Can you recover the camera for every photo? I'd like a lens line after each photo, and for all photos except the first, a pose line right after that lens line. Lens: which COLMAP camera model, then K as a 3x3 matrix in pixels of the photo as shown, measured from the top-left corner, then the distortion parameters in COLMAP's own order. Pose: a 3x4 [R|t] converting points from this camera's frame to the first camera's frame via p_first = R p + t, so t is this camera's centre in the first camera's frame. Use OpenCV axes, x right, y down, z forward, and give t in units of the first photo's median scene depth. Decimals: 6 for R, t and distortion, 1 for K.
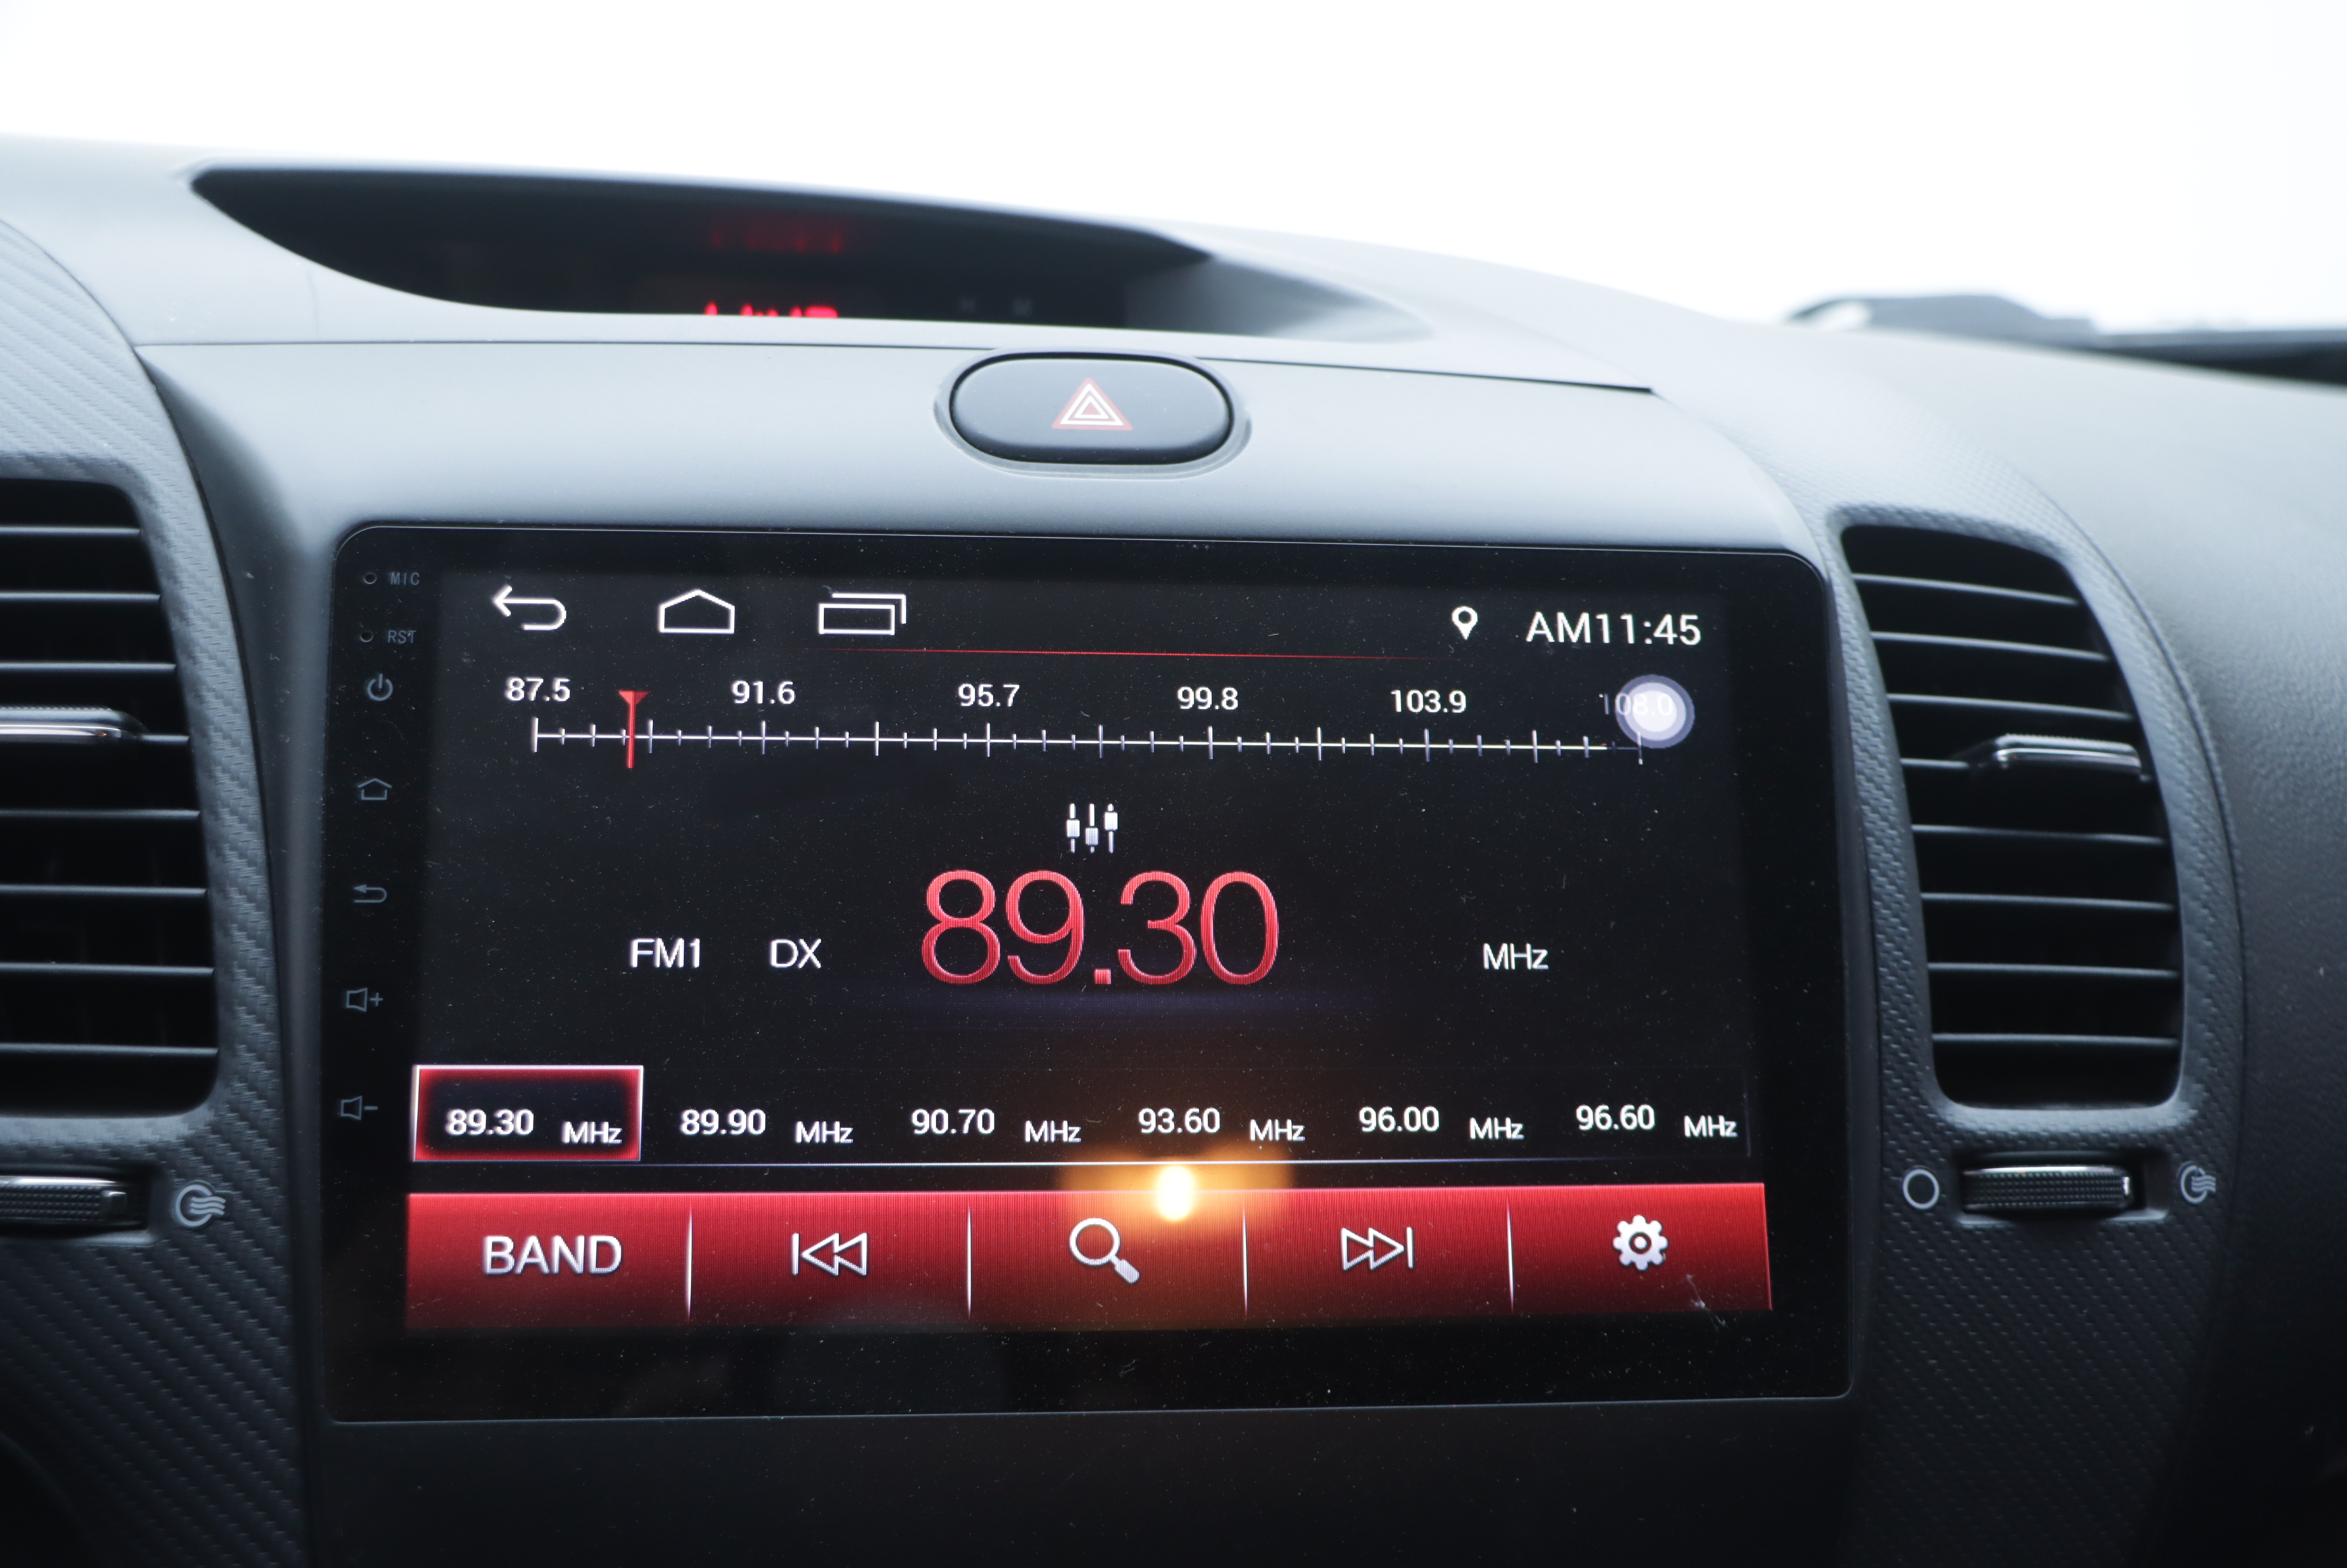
lens RADIAL K [[2653.8, 0, 1182.2], [0, 2653.8, 800.3], [0, 0, 1]] dist [-0.052846, 0.000000]
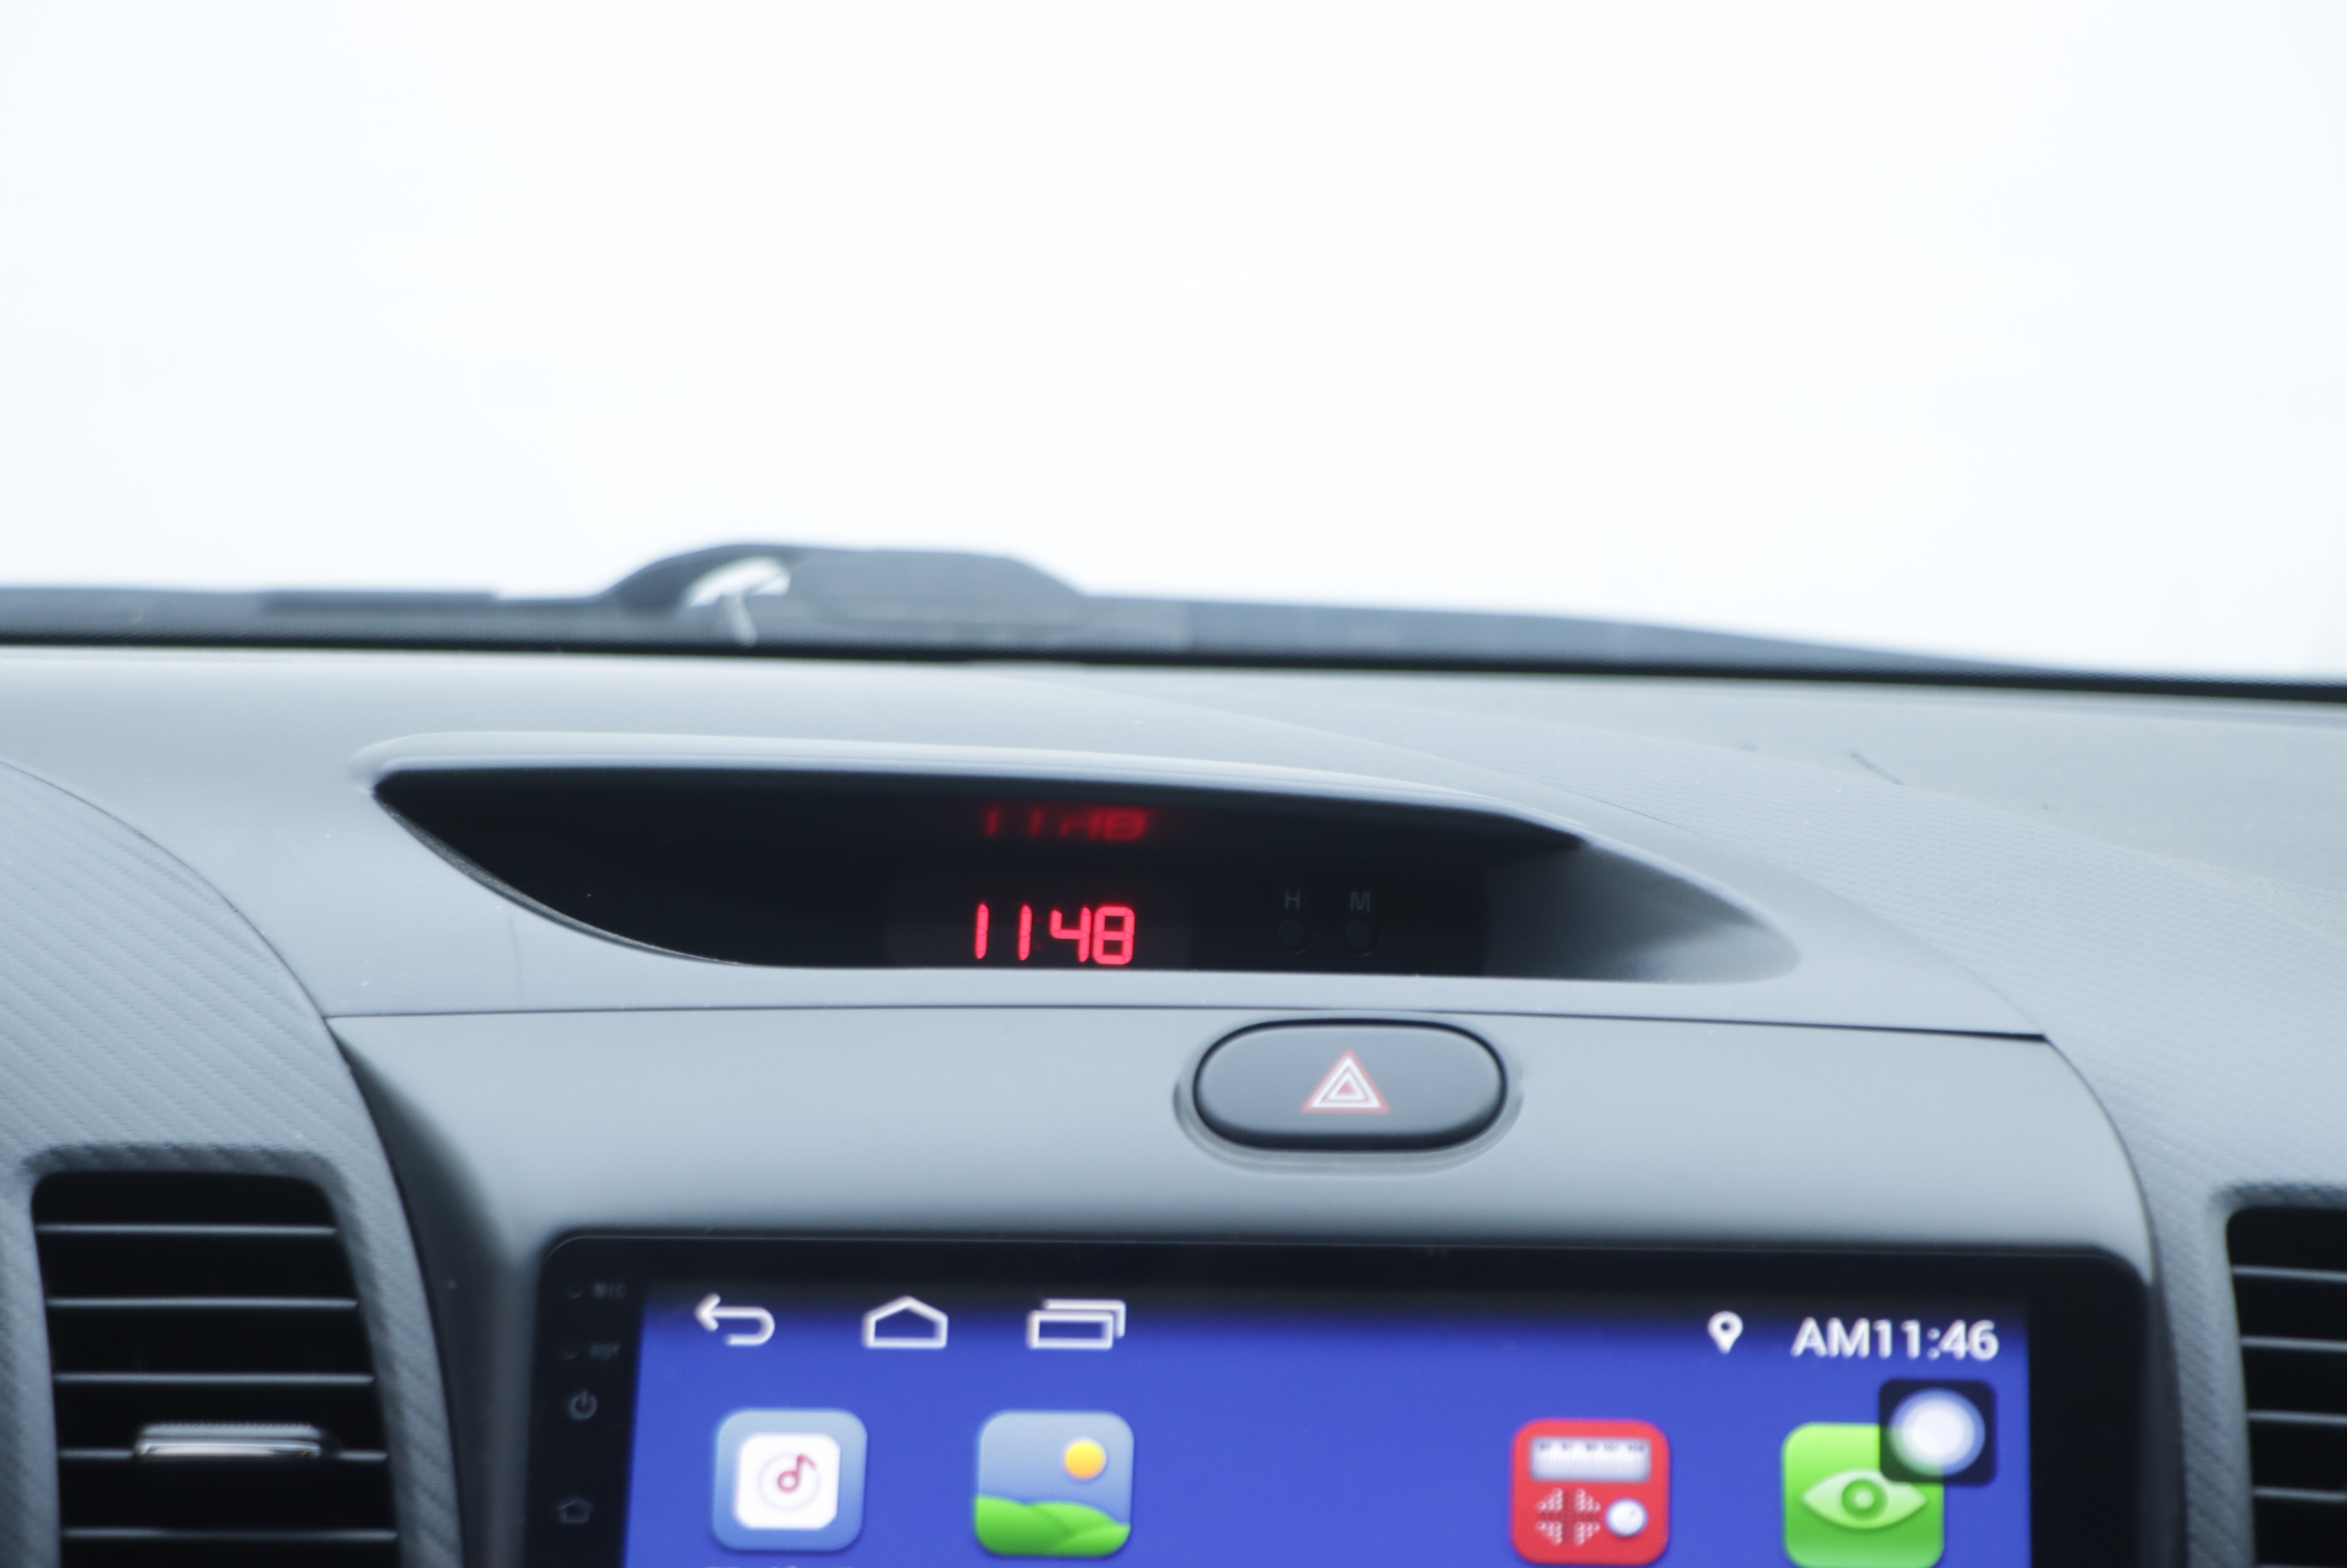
lens RADIAL K [[7019.6, 0, 1187.6], [0, 7019.6, 797.5], [0, 0, 1]] dist [0.387083, 0.000000]
pose [[0.977708, -0.013745, -0.209519, 0.435626], [-0.006553, 0.995371, -0.095880, -0.016202], [0.209867, 0.095115, 0.973093, -1.418528]]
